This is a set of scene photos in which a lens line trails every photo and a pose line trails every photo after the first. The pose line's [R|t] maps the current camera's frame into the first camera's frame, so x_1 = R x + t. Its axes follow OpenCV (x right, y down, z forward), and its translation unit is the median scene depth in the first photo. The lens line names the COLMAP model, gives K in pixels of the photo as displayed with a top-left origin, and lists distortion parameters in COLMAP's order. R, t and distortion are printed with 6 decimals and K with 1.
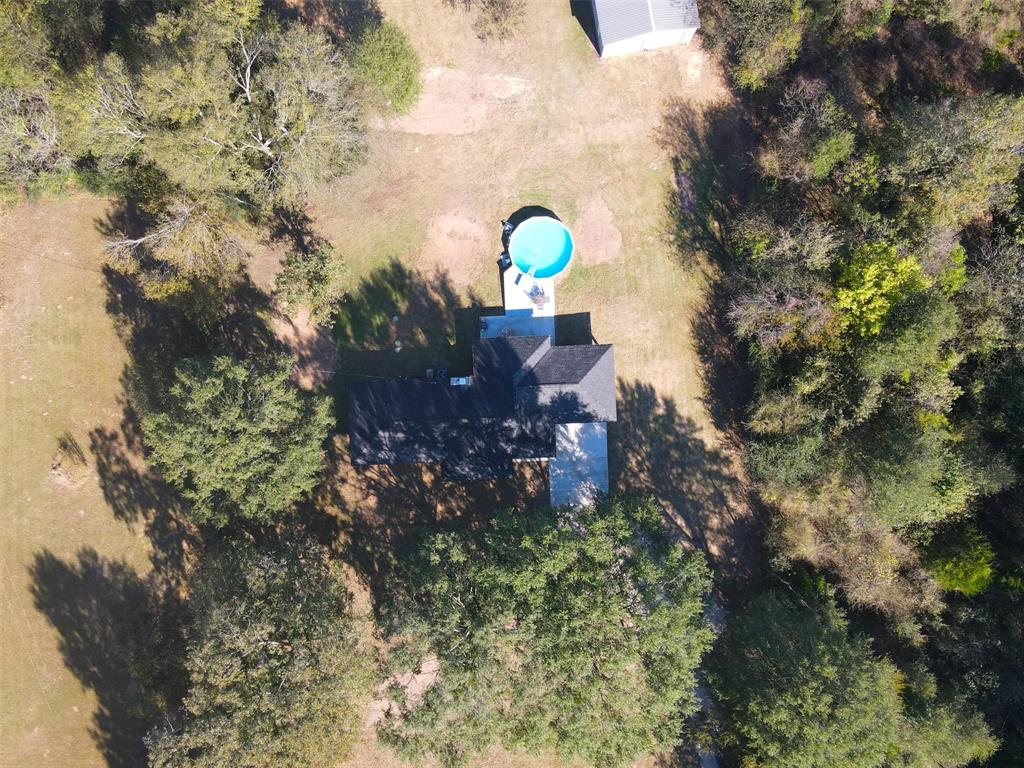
lens RADIAL K [[728.5, 0, 536.6], [0, 728.5, 384.5], [0, 0, 1]] dist [-0.008432, 0.054869]
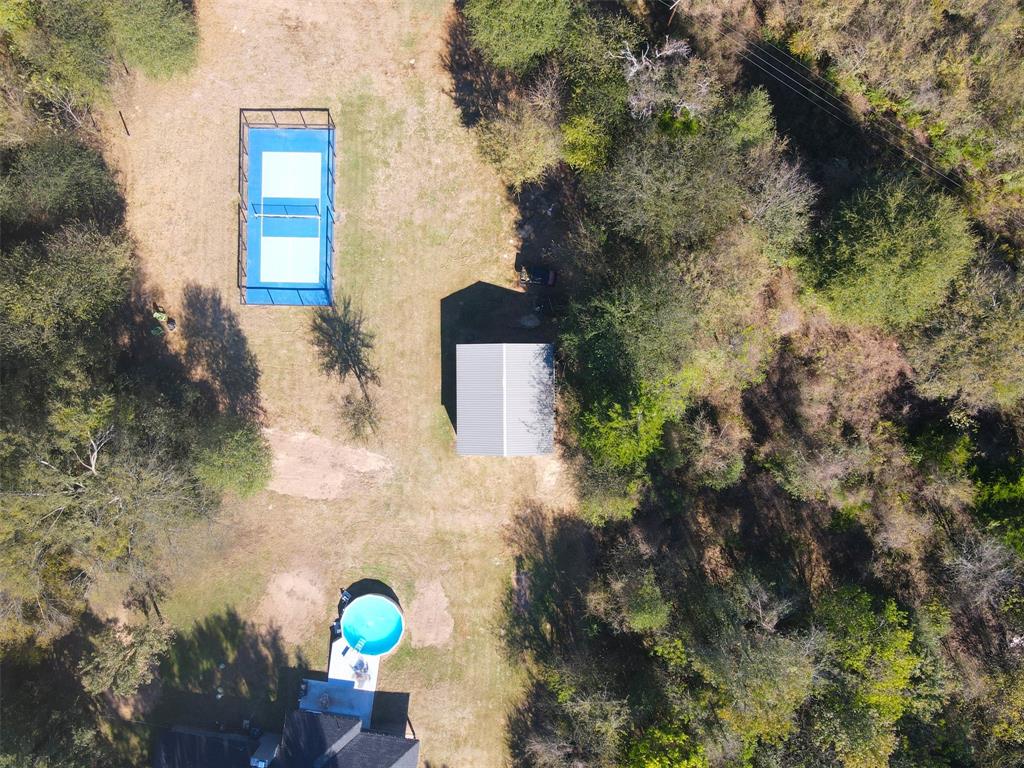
lens RADIAL K [[728.5, 0, 536.6], [0, 728.5, 384.5], [0, 0, 1]] dist [-0.008432, 0.054869]
pose [[0.985372, 0.169195, -0.020372, 0.195419], [-0.168897, 0.985511, 0.015576, -0.570197], [0.022712, -0.011907, 0.999671, -0.012720]]
